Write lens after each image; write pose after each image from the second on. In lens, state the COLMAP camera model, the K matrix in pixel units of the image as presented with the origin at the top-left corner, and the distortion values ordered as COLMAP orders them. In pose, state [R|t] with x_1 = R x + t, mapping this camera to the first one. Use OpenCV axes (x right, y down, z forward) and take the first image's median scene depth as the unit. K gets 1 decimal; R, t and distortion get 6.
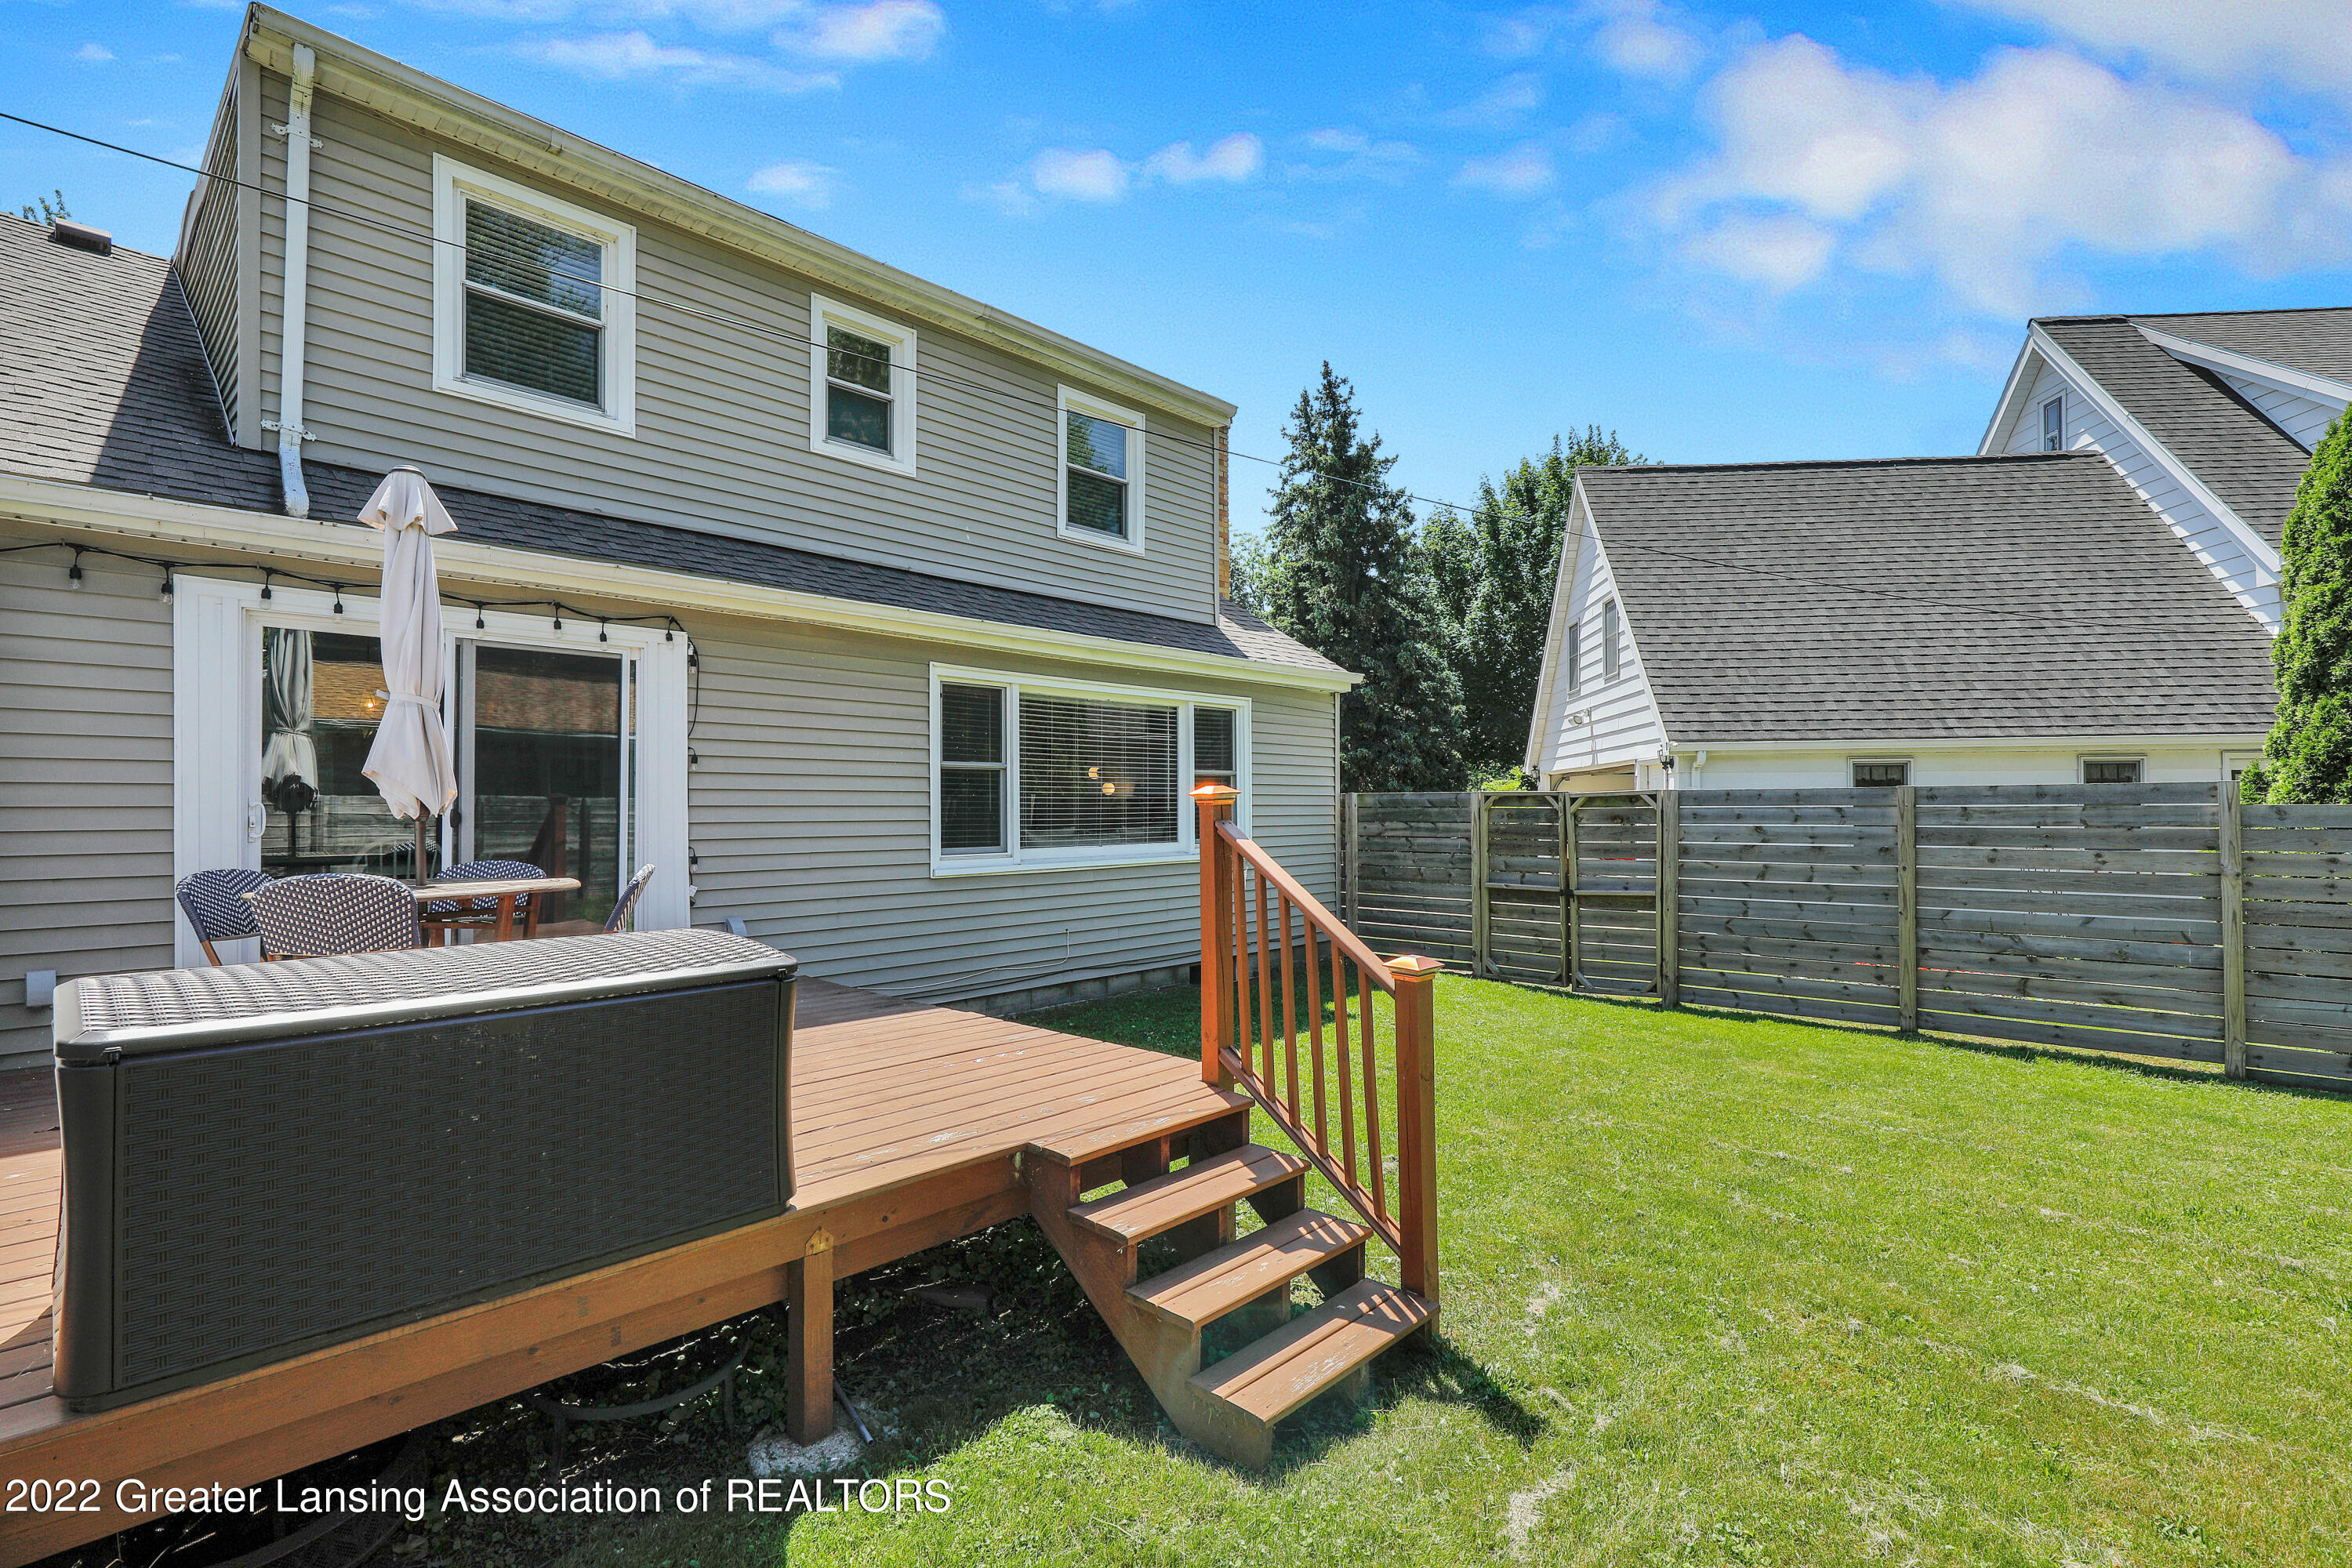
lens RADIAL K [[1079.7, 0, 1177.7], [0, 1079.7, 789.3], [0, 0, 1]] dist [0.004400, -0.000261]
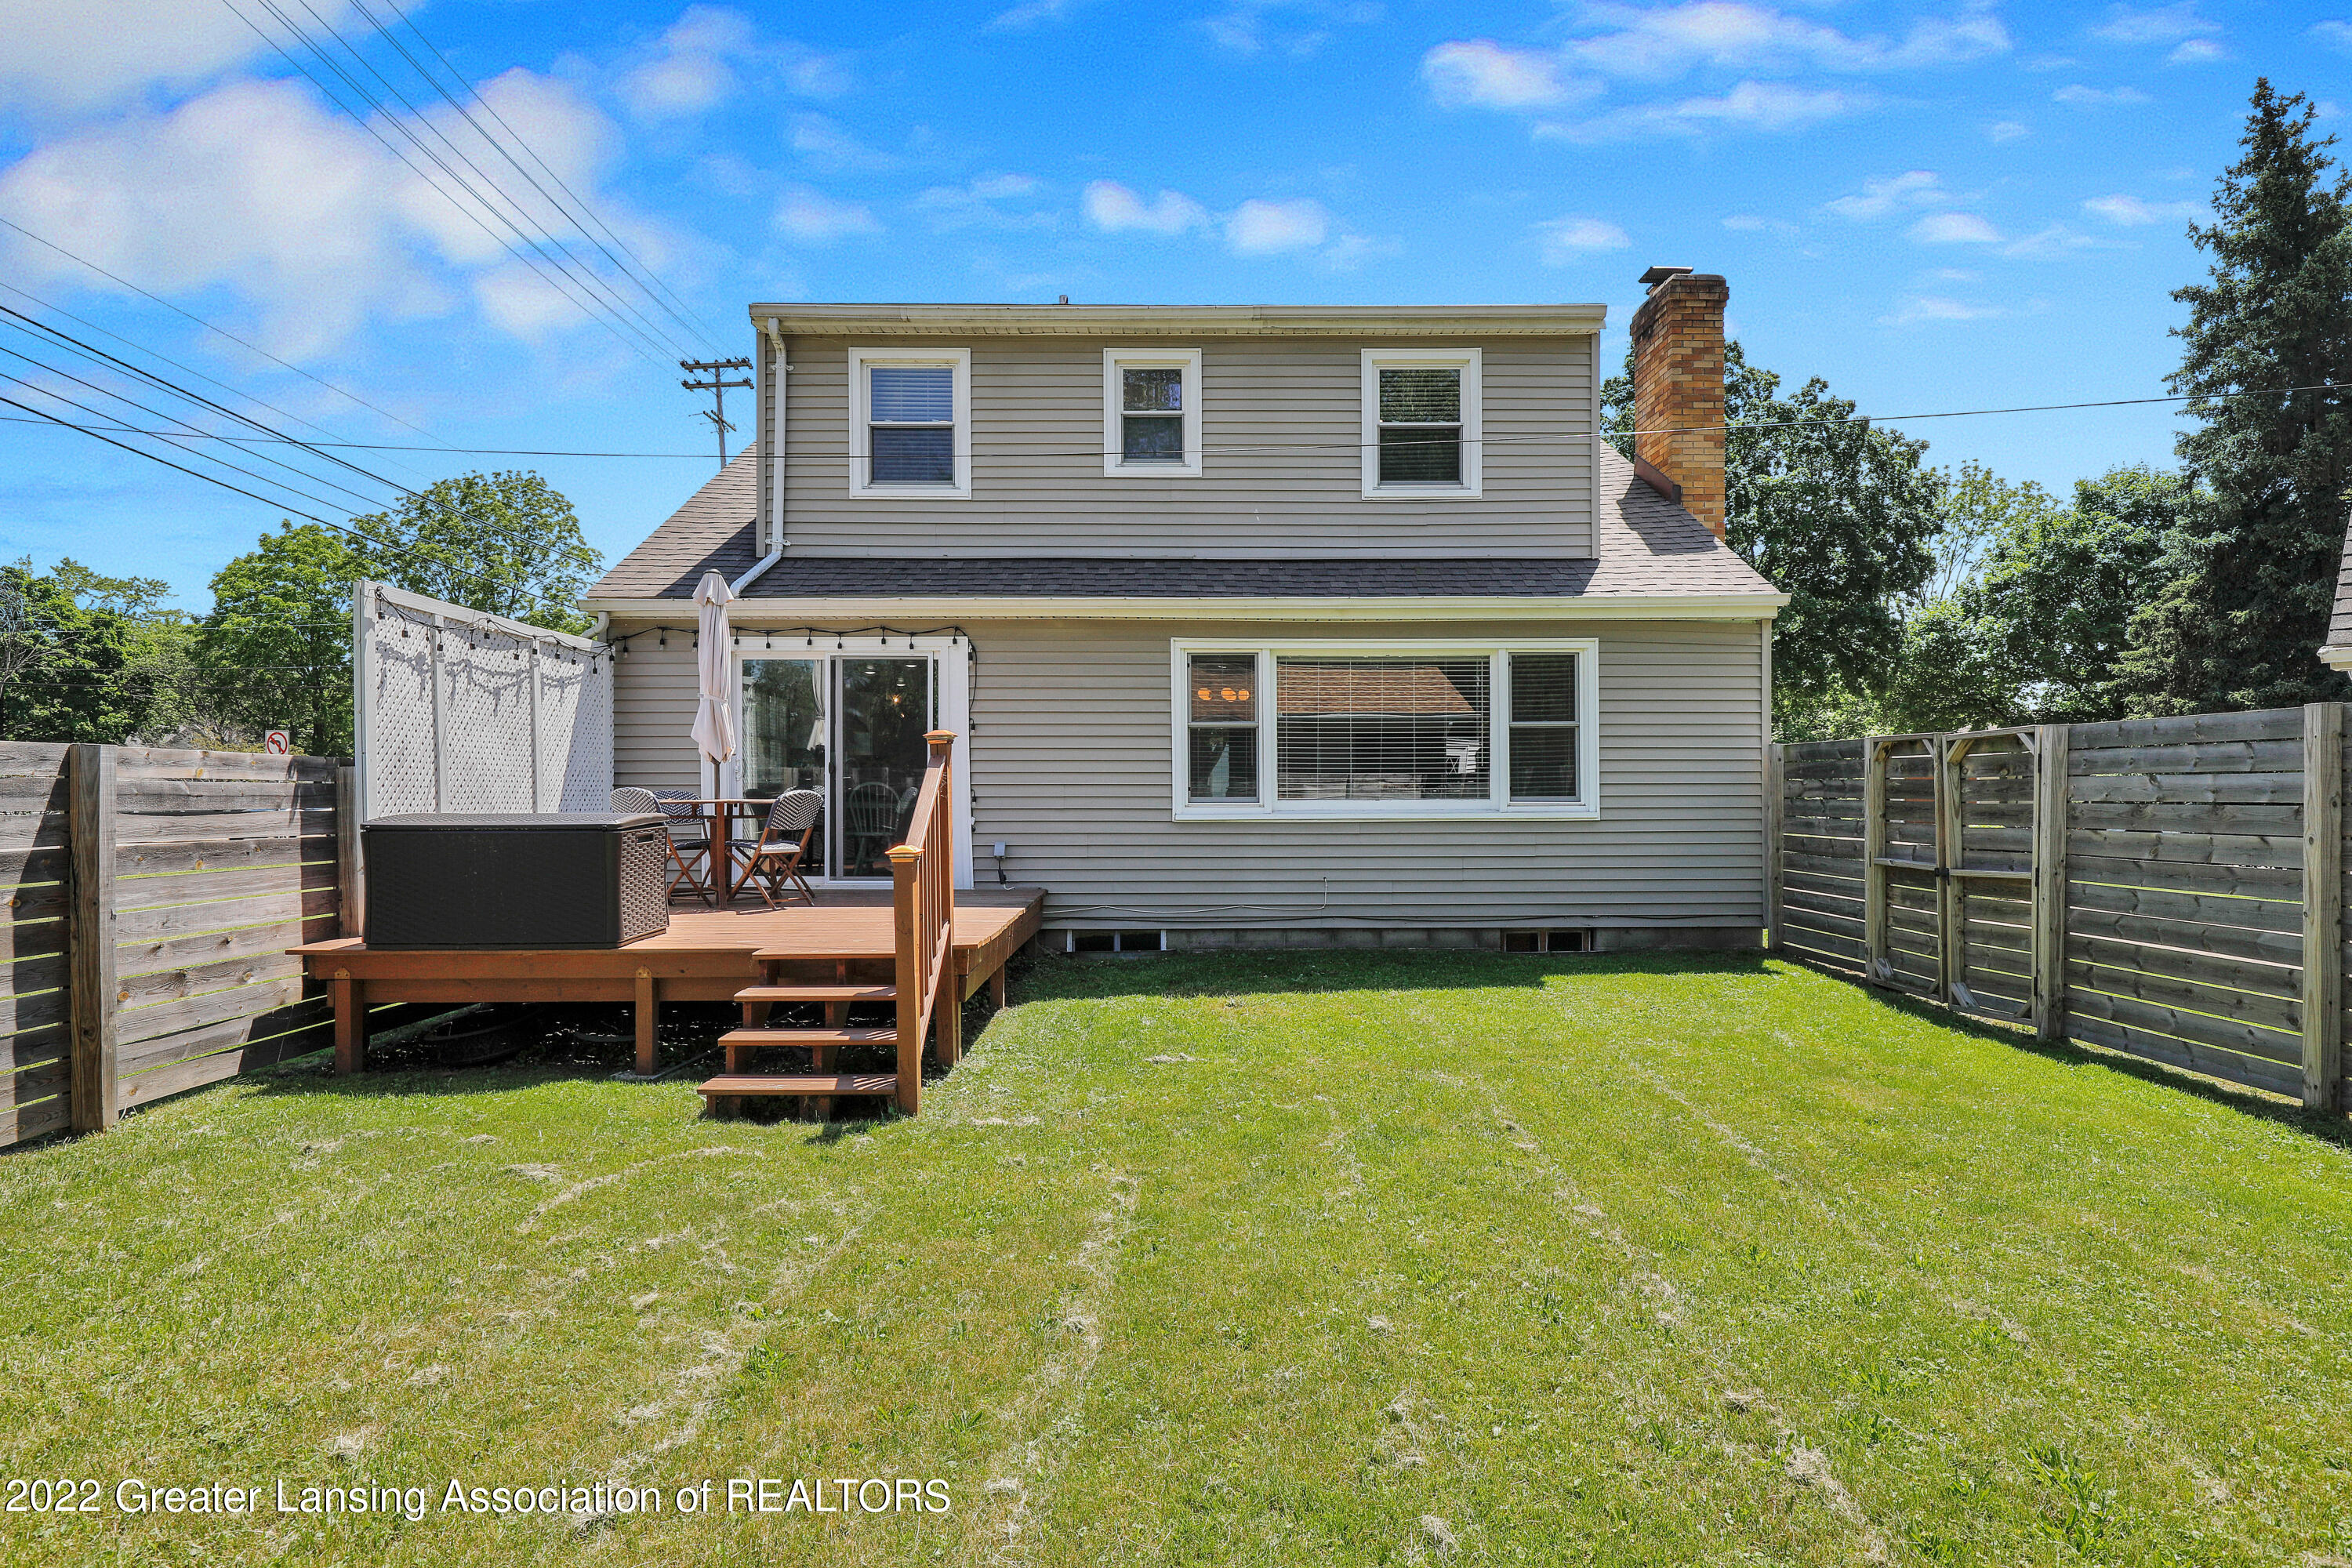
lens RADIAL K [[1231.9, 0, 1174.7], [0, 1231.9, 797.5], [0, 0, 1]] dist [0.003953, -0.000512]
pose [[0.688827, 0.005413, -0.724905, 0.739326], [0.009987, 0.999806, 0.016956, 0.032755], [0.724857, -0.018919, 0.688640, 0.073753]]
